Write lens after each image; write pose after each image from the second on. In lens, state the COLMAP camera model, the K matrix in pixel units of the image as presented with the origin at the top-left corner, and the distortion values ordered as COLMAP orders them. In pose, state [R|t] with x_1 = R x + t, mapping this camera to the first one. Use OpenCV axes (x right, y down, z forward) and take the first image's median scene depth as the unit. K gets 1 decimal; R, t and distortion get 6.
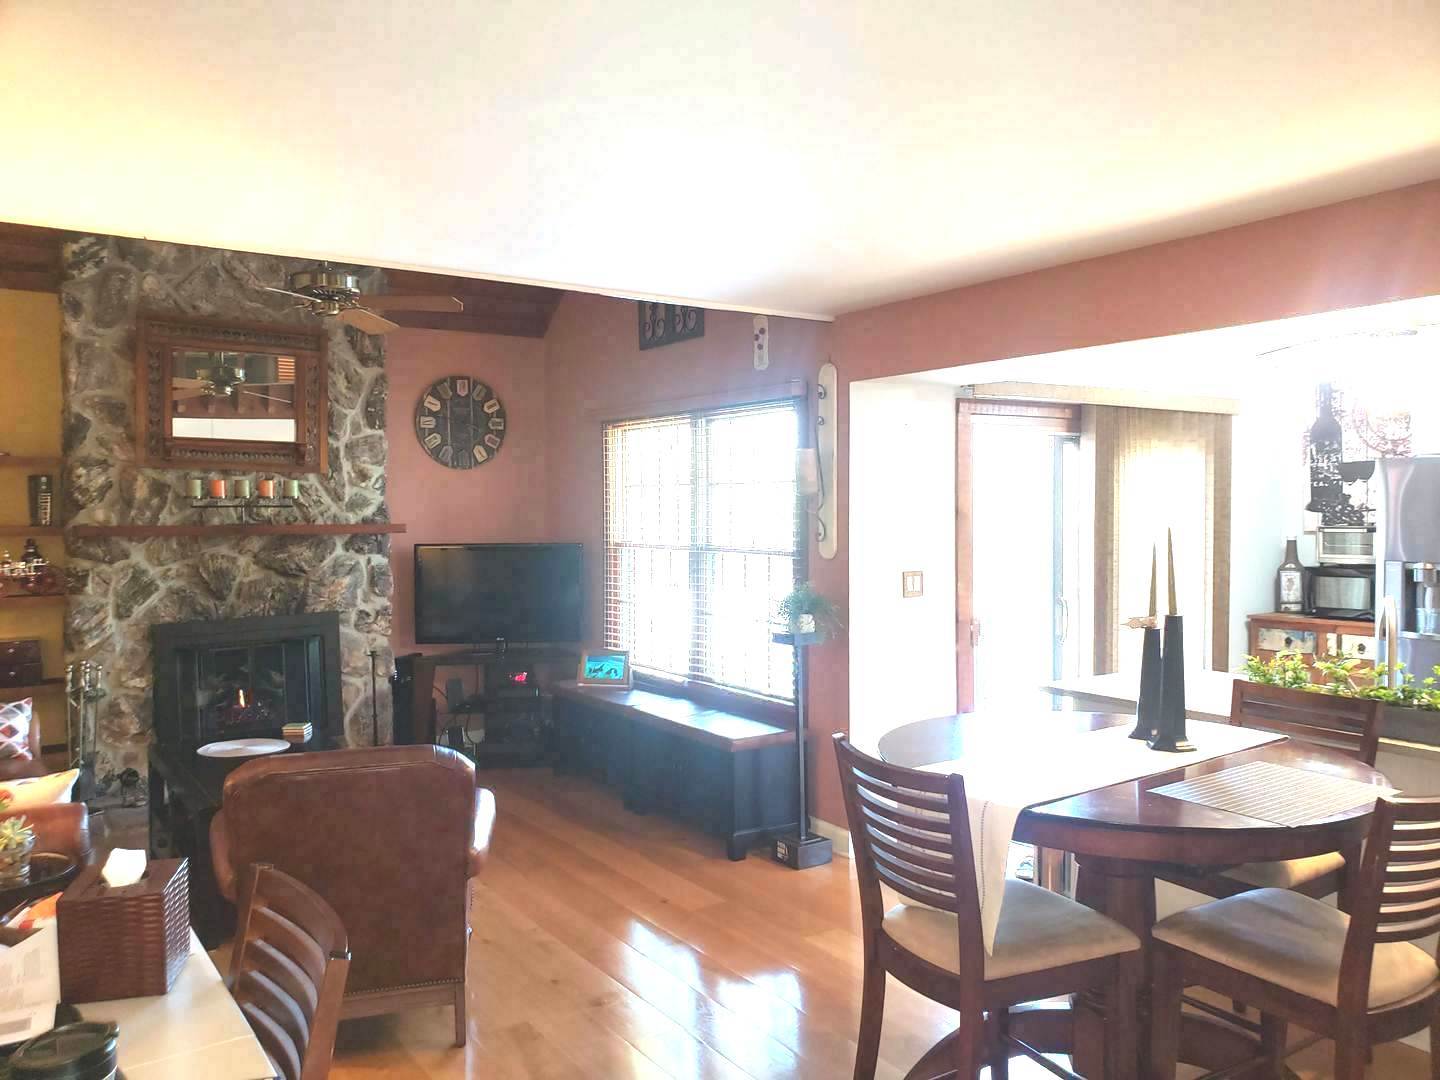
lens RADIAL K [[1131.0, 0, 723.6], [0, 1131.0, 535.3], [0, 0, 1]] dist [-0.040063, 0.101303]
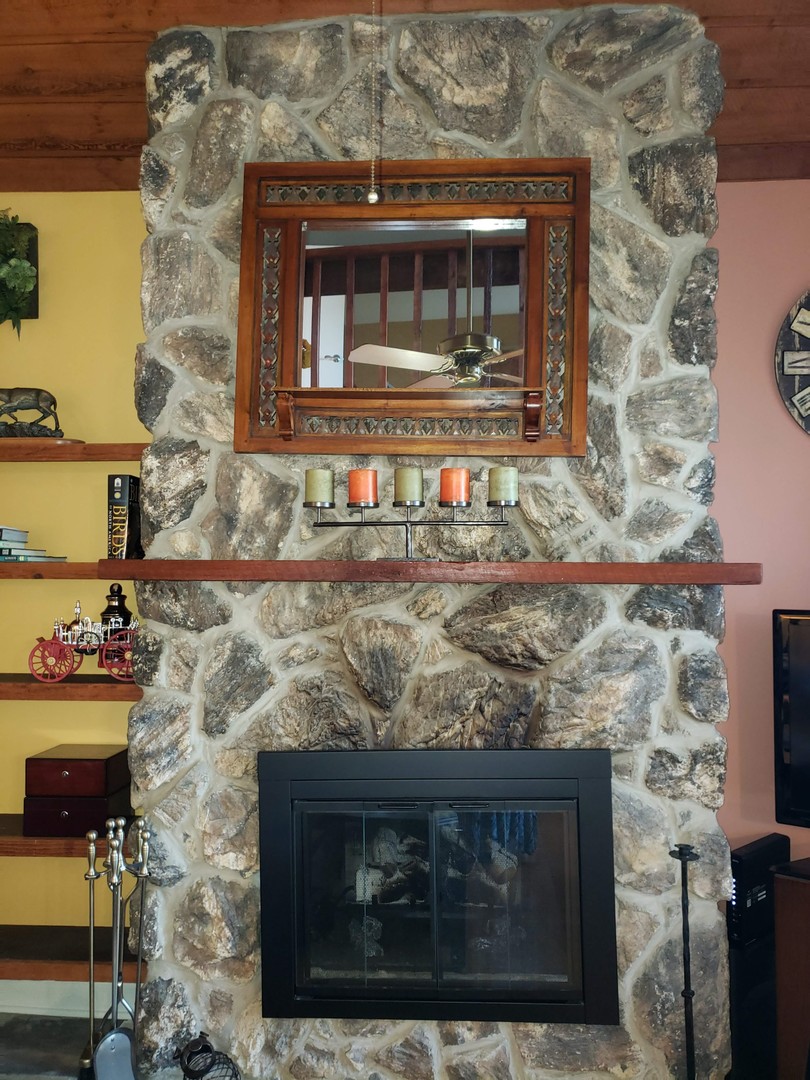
lens RADIAL K [[827.3, 0, 420.3], [0, 827.3, 540.4], [0, 0, 1]] dist [0.068513, -0.130943]
pose [[0.800413, -0.014164, -0.599282, -0.206177], [-0.019378, 0.998587, -0.049484, -0.000889], [0.599136, 0.051220, 0.799007, 0.707079]]
